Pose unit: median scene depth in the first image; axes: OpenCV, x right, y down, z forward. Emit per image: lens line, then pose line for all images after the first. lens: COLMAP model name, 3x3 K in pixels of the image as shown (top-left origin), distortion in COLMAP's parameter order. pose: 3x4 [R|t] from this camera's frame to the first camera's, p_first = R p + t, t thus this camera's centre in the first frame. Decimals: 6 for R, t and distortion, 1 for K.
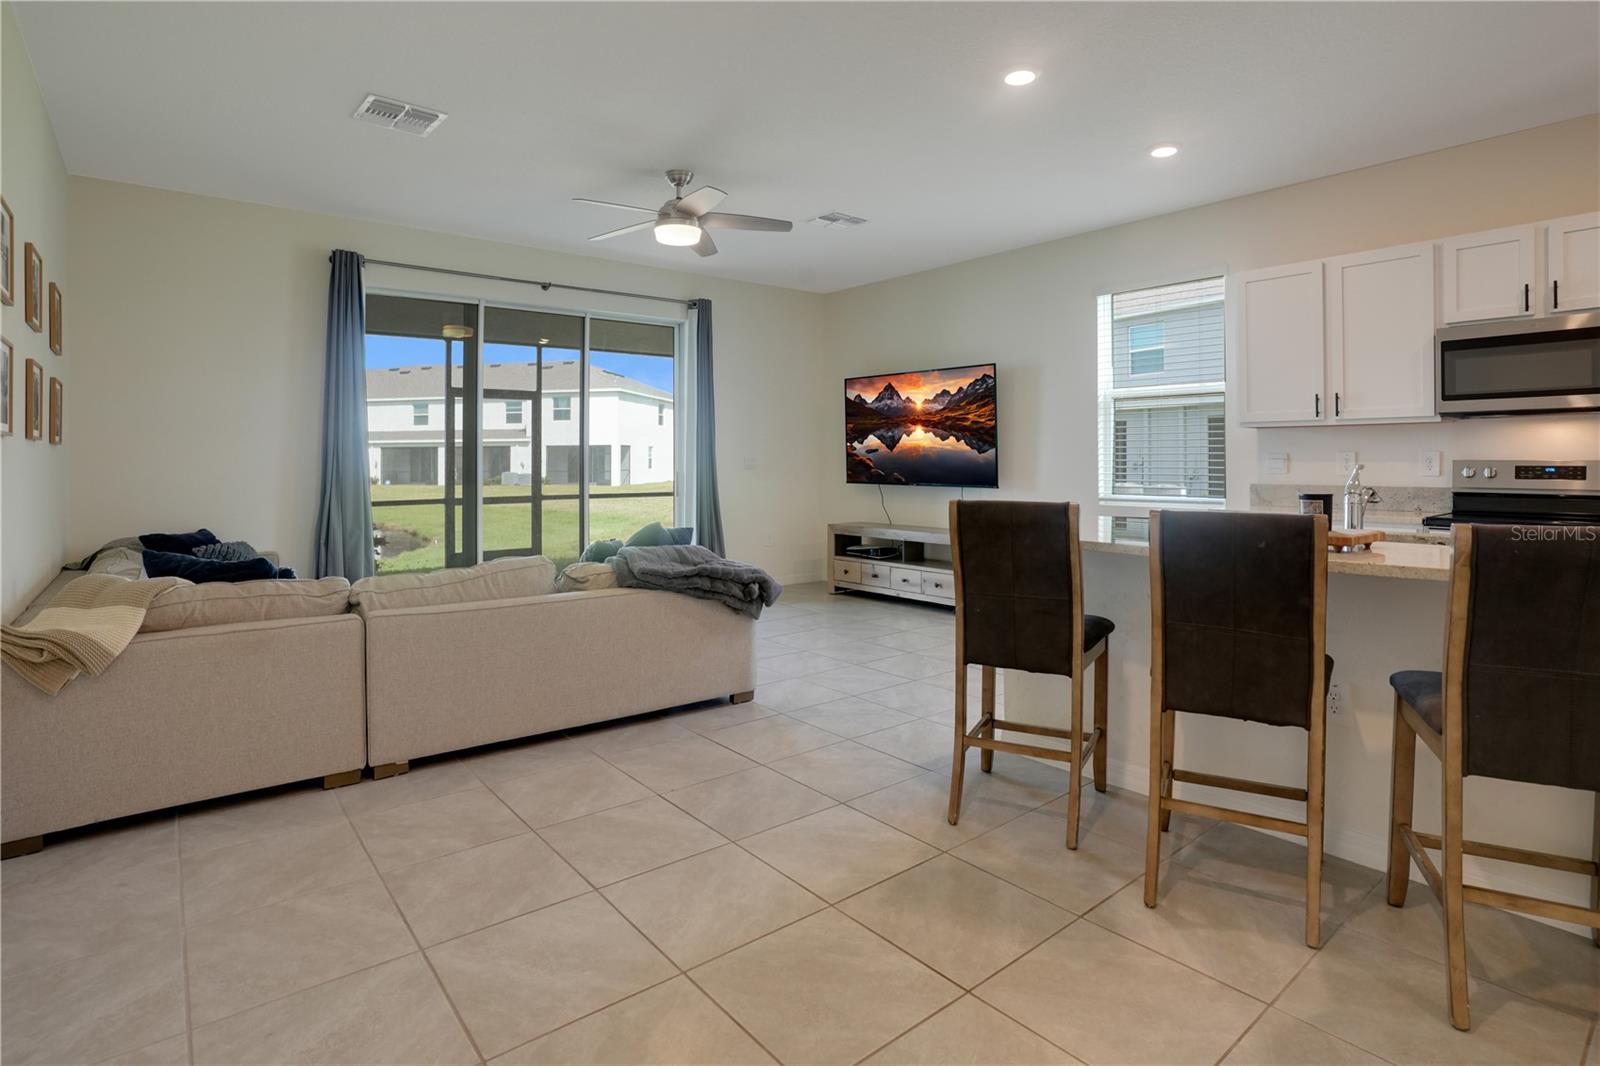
lens RADIAL K [[806.1, 0, 784.4], [0, 806.1, 449.8], [0, 0, 1]] dist [-0.066752, 0.021945]
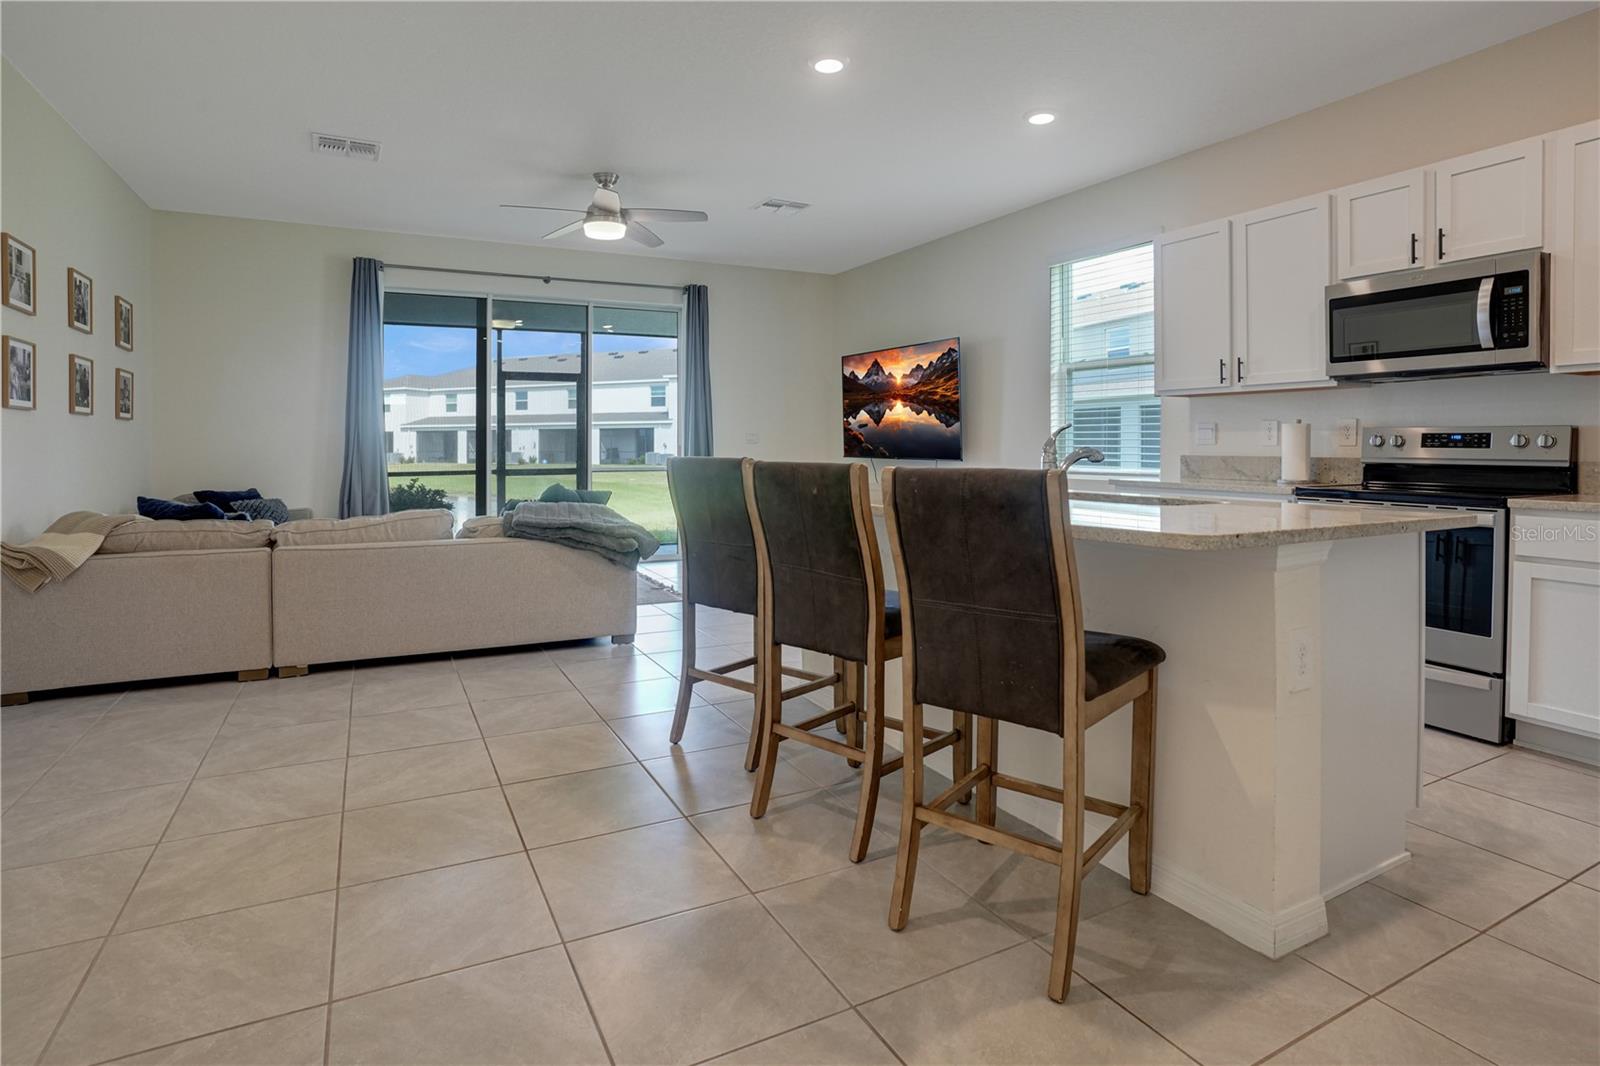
lens RADIAL K [[806.1, 0, 775.2], [0, 806.1, 436.5], [0, 0, 1]] dist [-0.066752, 0.021945]
pose [[0.978567, -0.001652, -0.205922, 0.335227], [0.002827, 0.999981, 0.005415, 0.015250], [0.205909, -0.005881, 0.978553, -0.047224]]
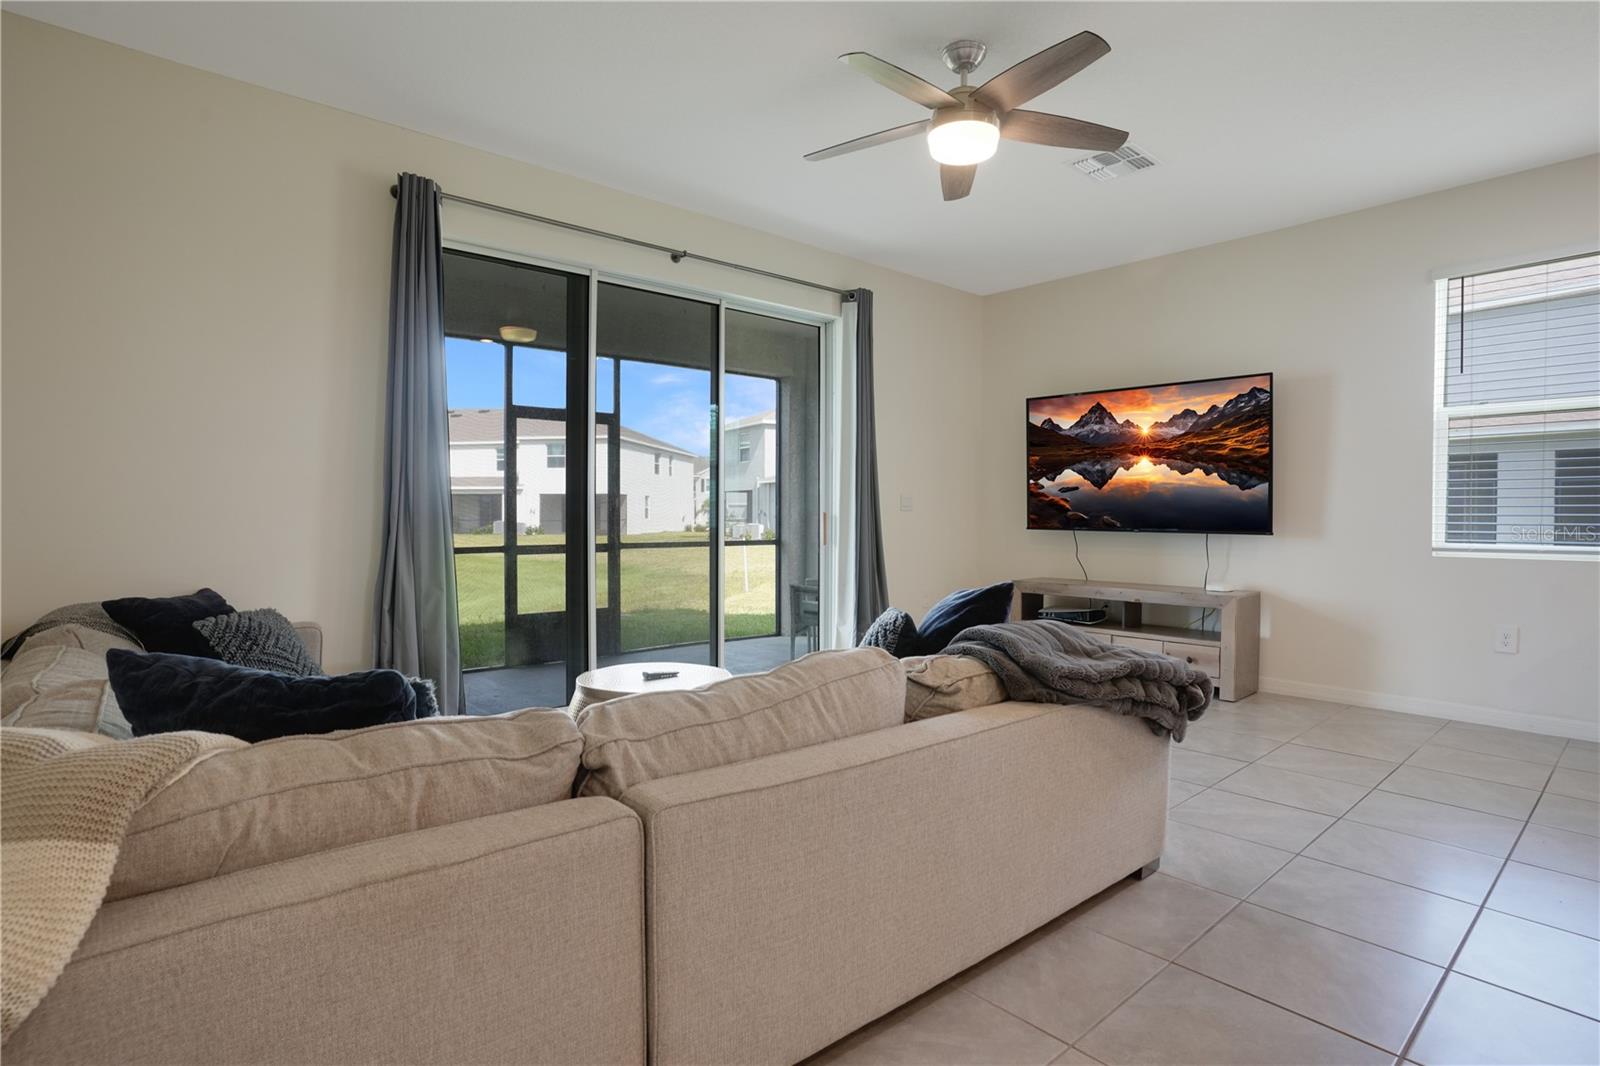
lens RADIAL K [[806.1, 0, 798.4], [0, 806.1, 521.1], [0, 0, 1]] dist [-0.066752, 0.021945]
pose [[0.999292, 0.007737, 0.036815, -0.293995], [-0.008589, 0.999698, 0.023032, 0.027508], [-0.036625, -0.023332, 0.999057, 0.357740]]
